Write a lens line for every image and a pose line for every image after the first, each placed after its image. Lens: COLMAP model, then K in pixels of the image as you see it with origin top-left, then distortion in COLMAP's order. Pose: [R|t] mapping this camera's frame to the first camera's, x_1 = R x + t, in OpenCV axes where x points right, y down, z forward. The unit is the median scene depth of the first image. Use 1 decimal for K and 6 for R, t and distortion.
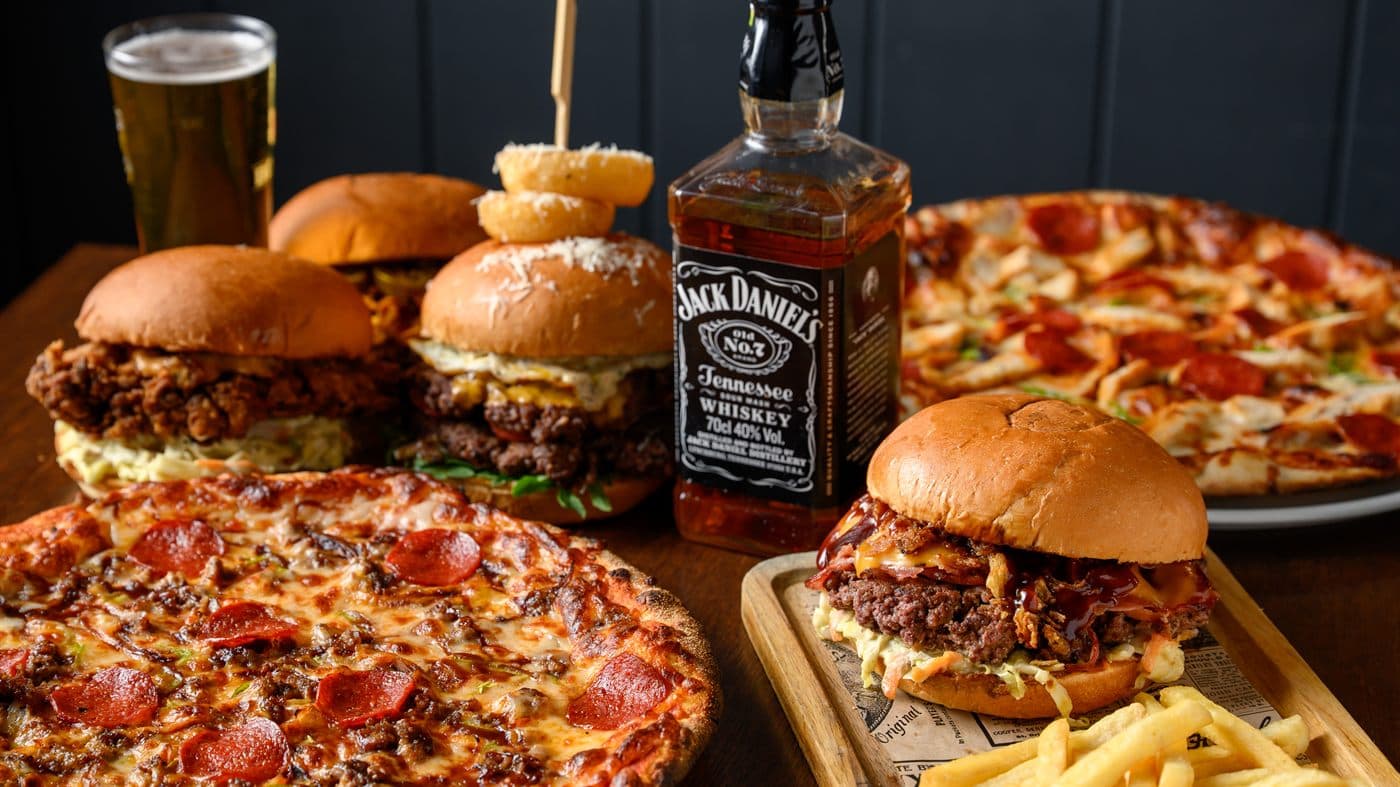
lens RADIAL K [[2568.2, 0, 698.8], [0, 2568.2, 395.6], [0, 0, 1]] dist [-0.041664, 0.000000]
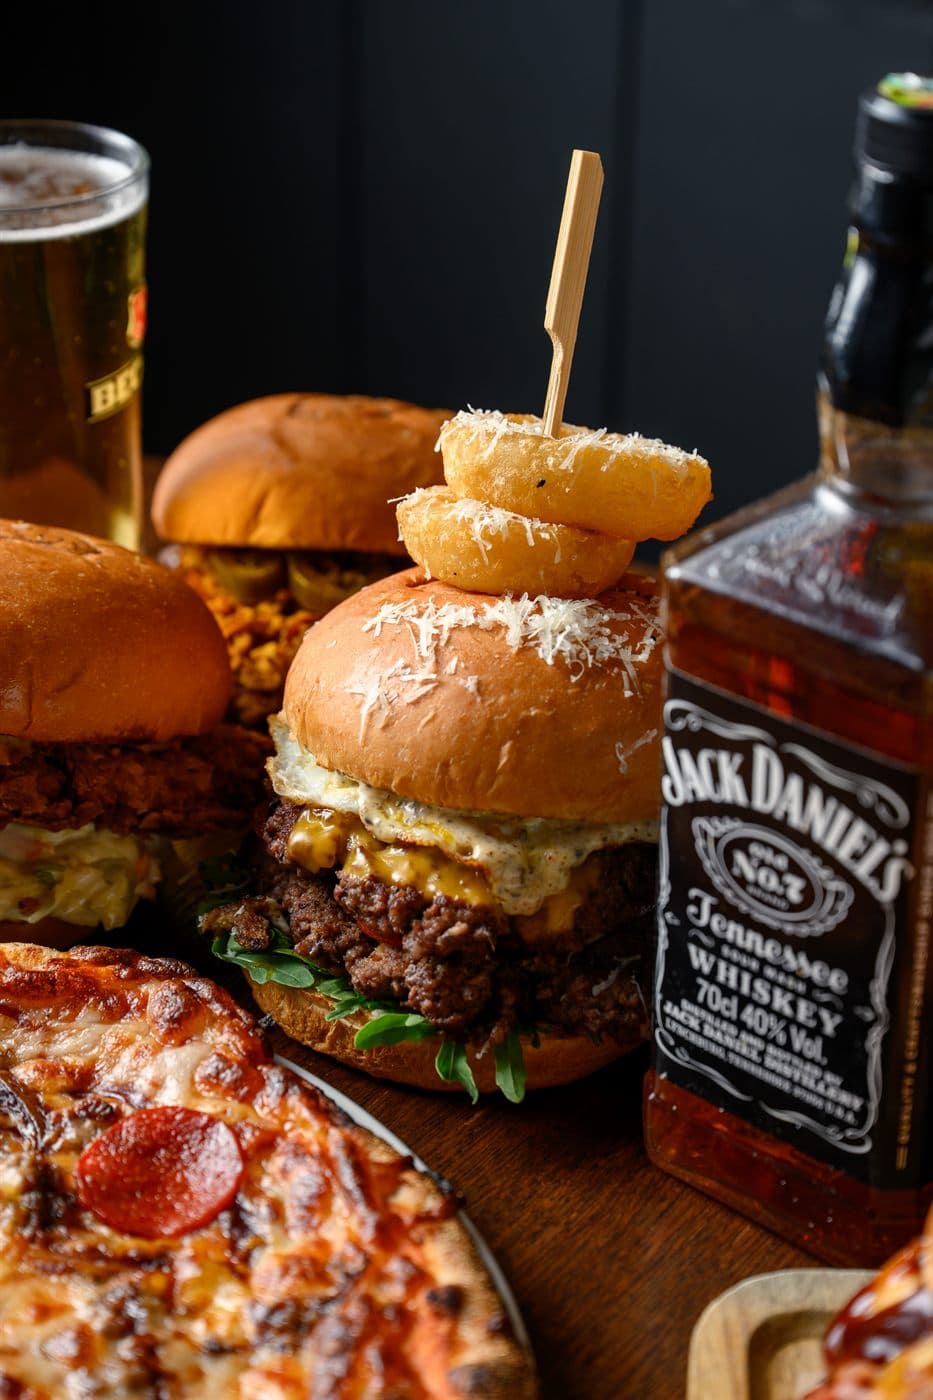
lens RADIAL K [[2653.2, 0, 439.2], [0, 2653.2, 690.0], [0, 0, 1]] dist [-0.037416, 0.000000]
pose [[0.960571, 0.136015, -0.242493, 0.079199], [-0.113945, 0.988145, 0.102890, -0.104659], [0.253612, -0.071203, 0.964682, 0.465124]]
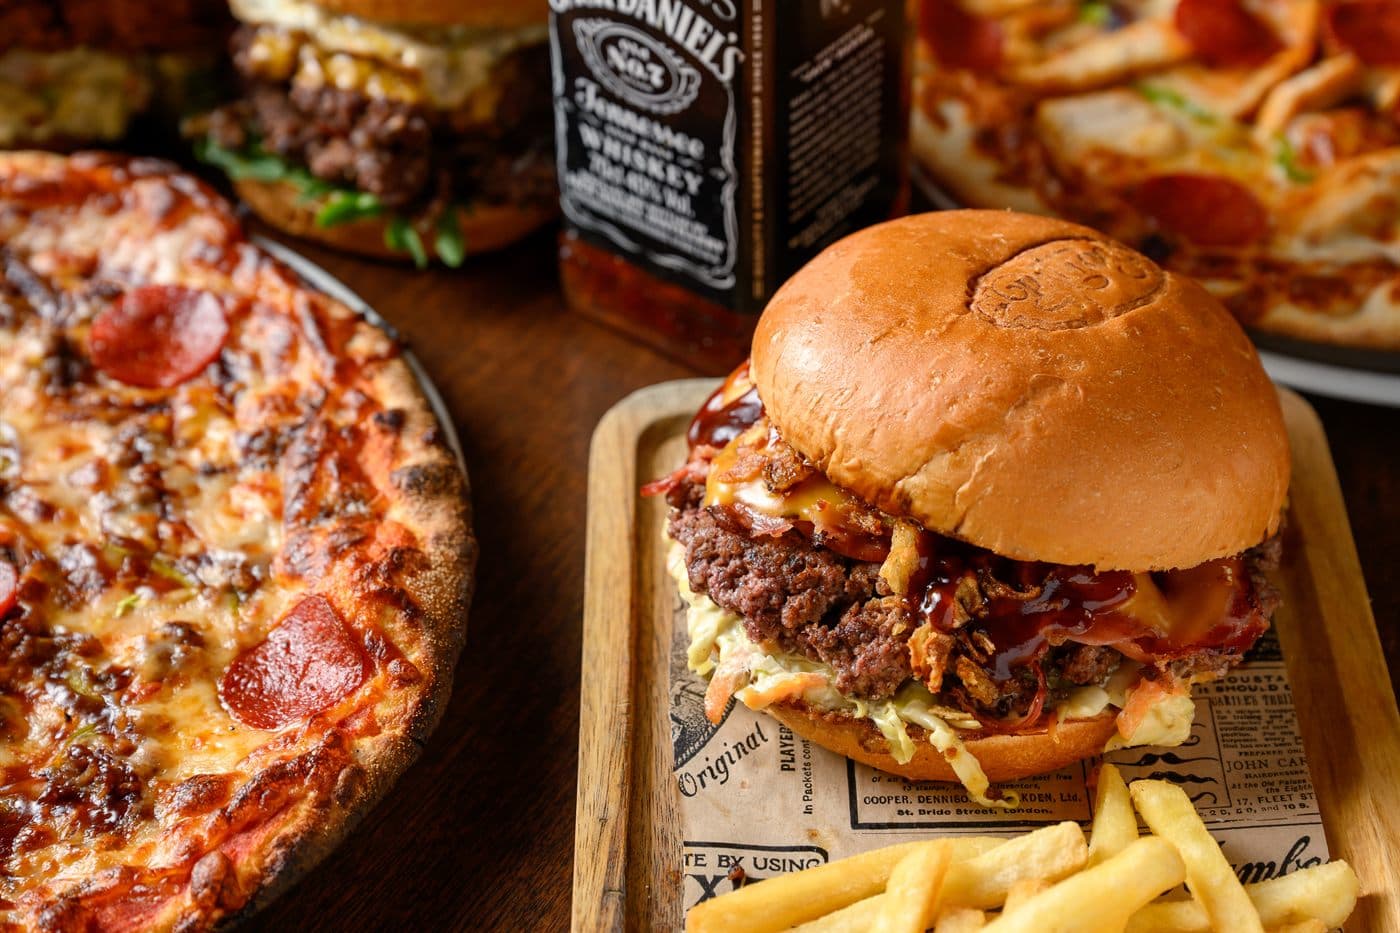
lens RADIAL K [[2653.2, 0, 741.4], [0, 2653.2, 457.6], [0, 0, 1]] dist [-0.037416, 0.000000]
pose [[0.983044, 0.124807, -0.134344, 0.144341], [-0.078473, 0.948488, 0.306941, -0.131178], [0.165732, -0.291194, 0.942199, 0.355615]]
